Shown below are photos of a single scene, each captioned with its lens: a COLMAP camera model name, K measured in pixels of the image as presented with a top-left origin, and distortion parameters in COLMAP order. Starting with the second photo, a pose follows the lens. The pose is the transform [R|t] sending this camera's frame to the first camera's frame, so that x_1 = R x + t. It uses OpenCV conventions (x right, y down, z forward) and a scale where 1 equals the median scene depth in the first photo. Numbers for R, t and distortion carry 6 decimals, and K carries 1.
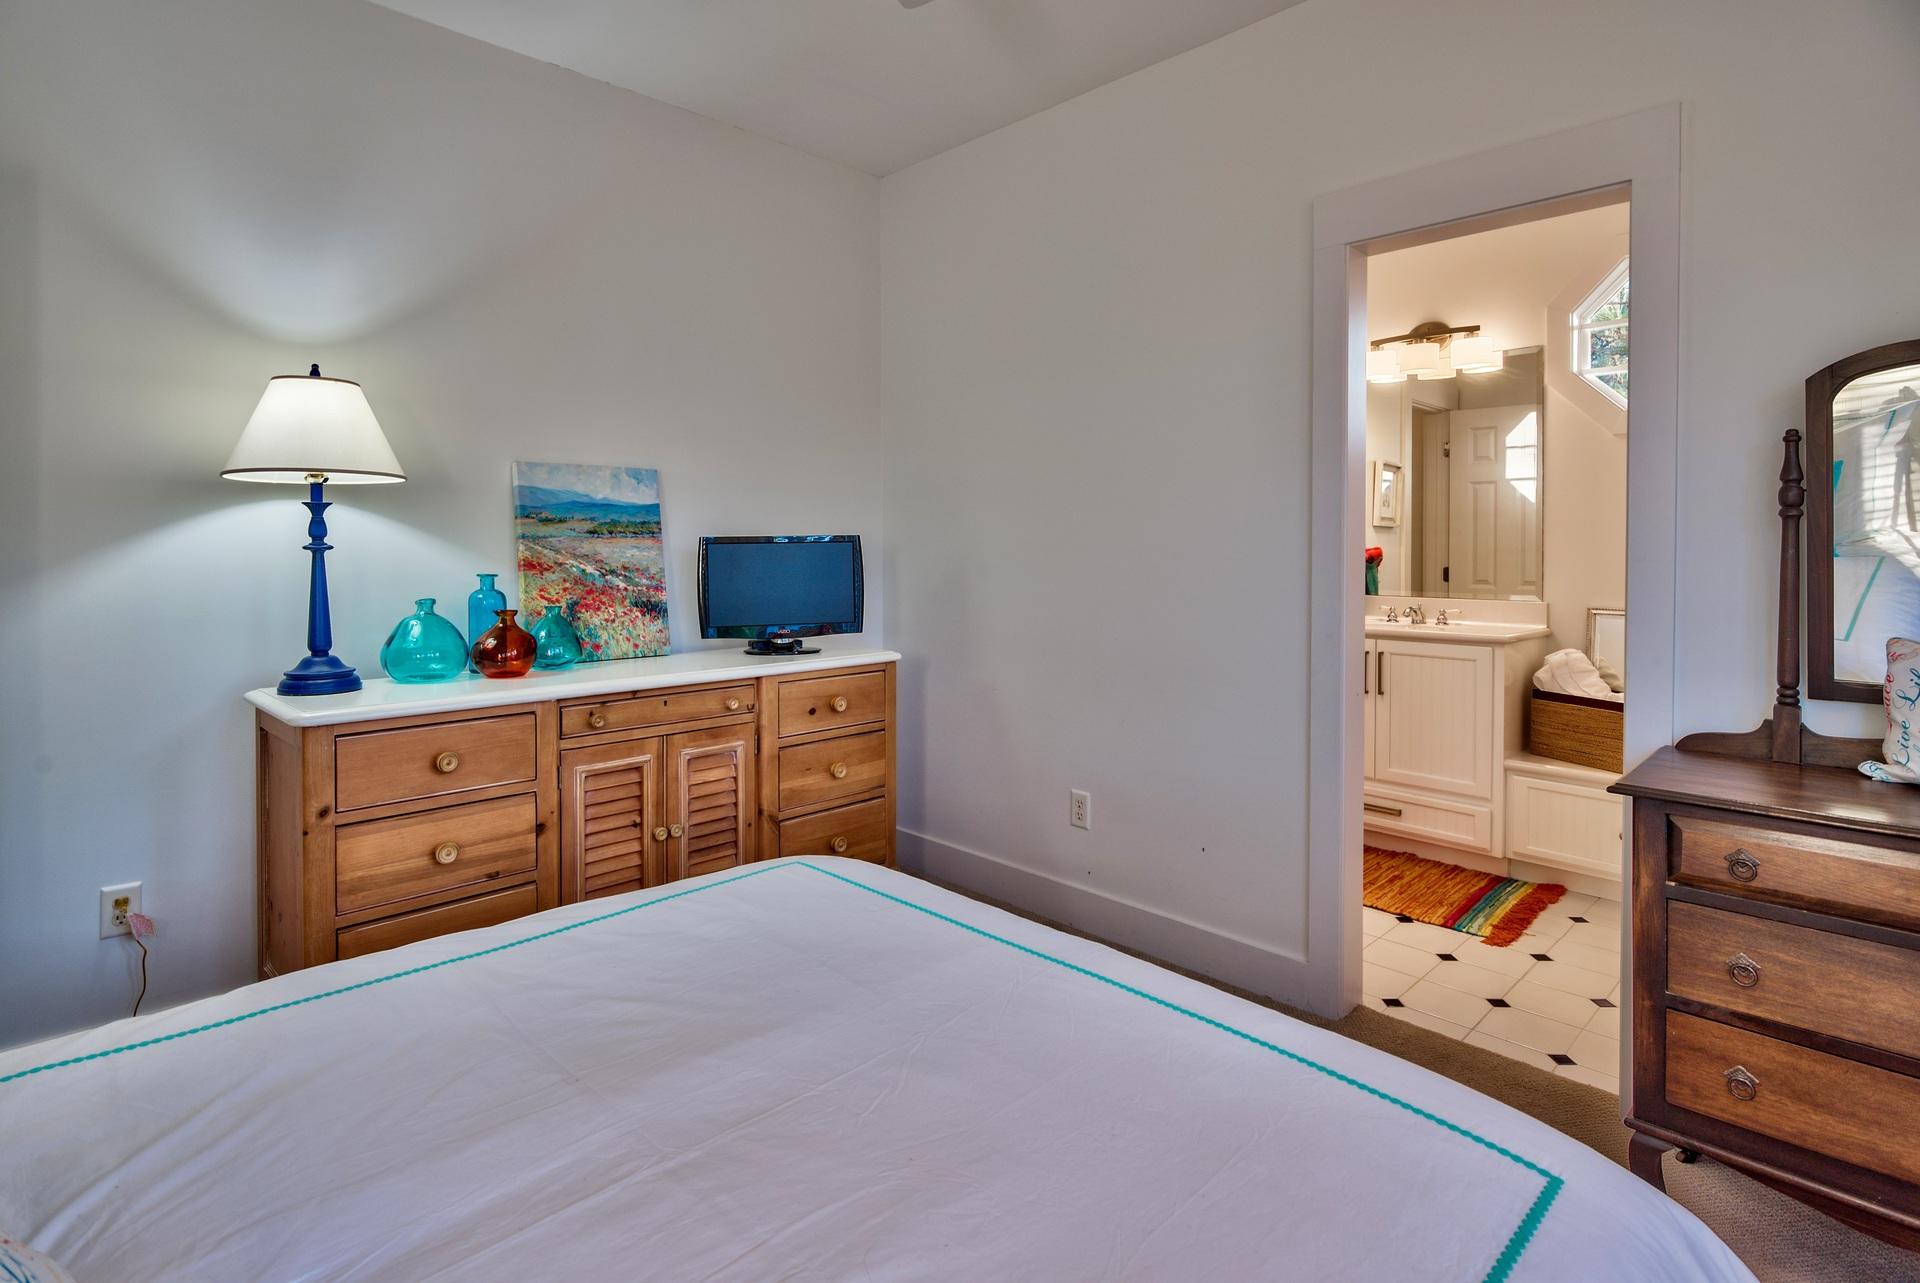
lens RADIAL K [[941.3, 0, 961.9], [0, 941.3, 557.1], [0, 0, 1]] dist [-0.002423, -0.000968]
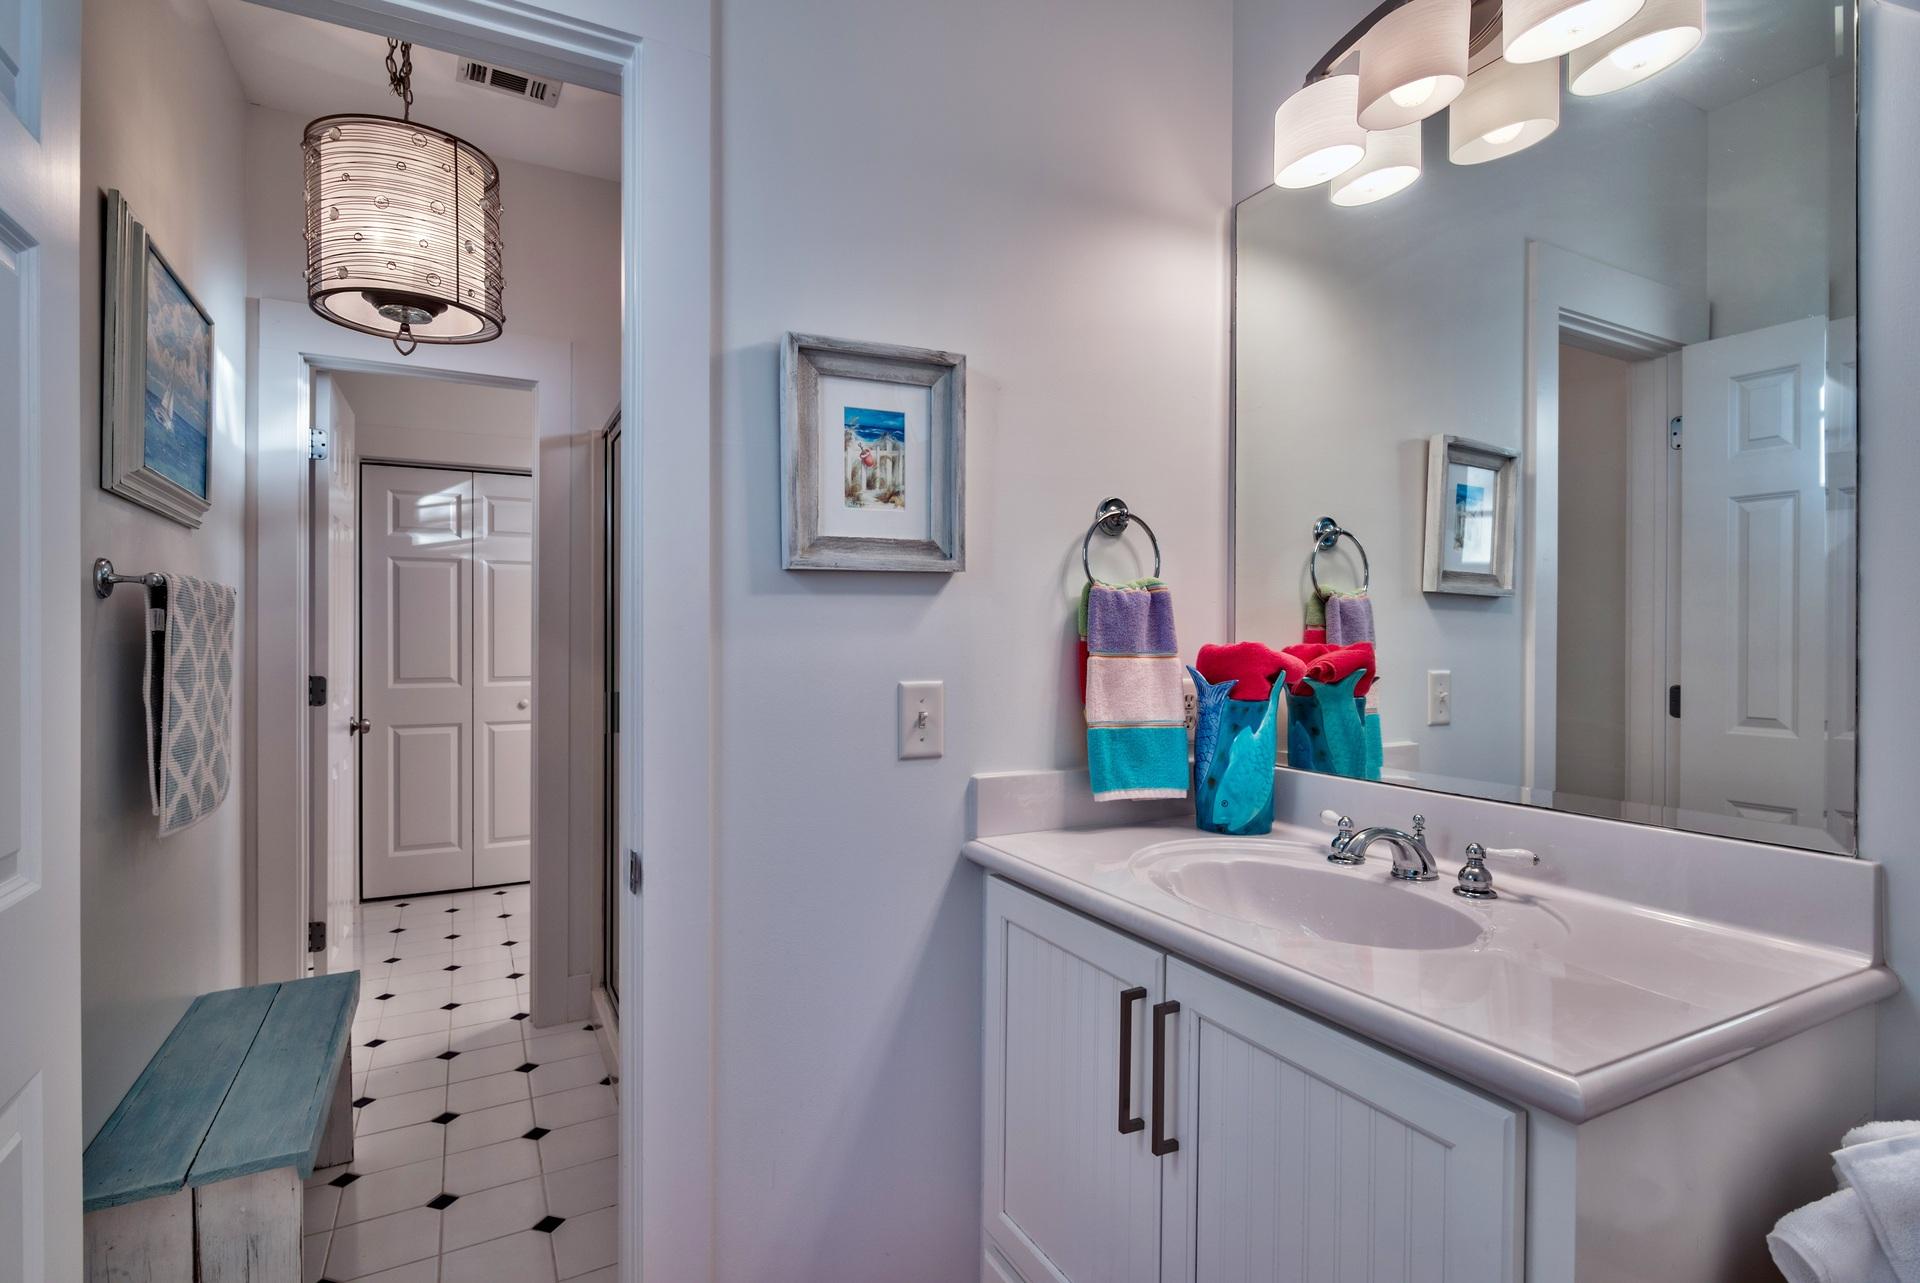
lens RADIAL K [[941.3, 0, 958.0], [0, 941.3, 647.2], [0, 0, 1]] dist [-0.002423, -0.000968]
pose [[0.962190, 0.006967, -0.272290, 0.311744], [-0.007411, 0.999972, -0.000603, -0.005645], [0.272278, 0.002598, 0.962215, 0.474747]]
